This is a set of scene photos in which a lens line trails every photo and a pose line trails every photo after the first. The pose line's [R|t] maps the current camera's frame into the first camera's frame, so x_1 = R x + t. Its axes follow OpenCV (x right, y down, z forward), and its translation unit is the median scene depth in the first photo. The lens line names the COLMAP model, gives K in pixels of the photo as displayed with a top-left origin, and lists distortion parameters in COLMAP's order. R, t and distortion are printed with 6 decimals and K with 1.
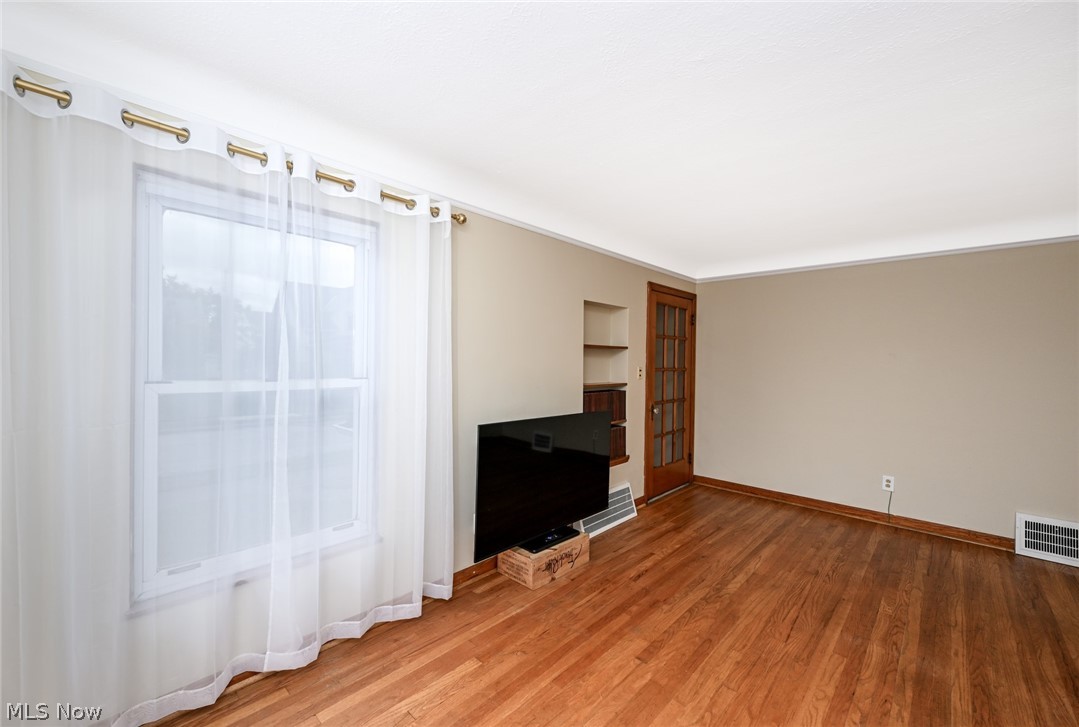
lens RADIAL K [[431.7, 0, 531.1], [0, 431.7, 368.1], [0, 0, 1]] dist [-0.001381, 0.000445]
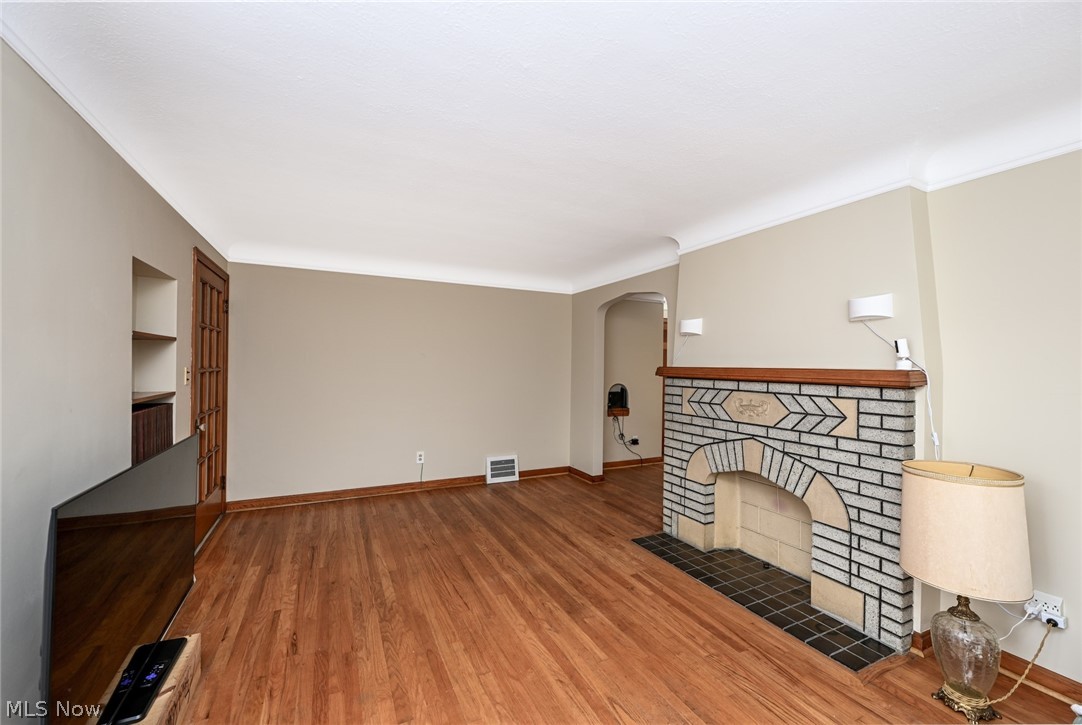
lens RADIAL K [[432.9, 0, 538.6], [0, 432.9, 358.8], [0, 0, 1]] dist [-0.001381, 0.000445]
pose [[0.339542, 0.002570, 0.940587, -0.316396], [0.012454, 0.999896, -0.007228, -0.005689], [-0.940508, 0.014168, 0.339475, 0.337457]]
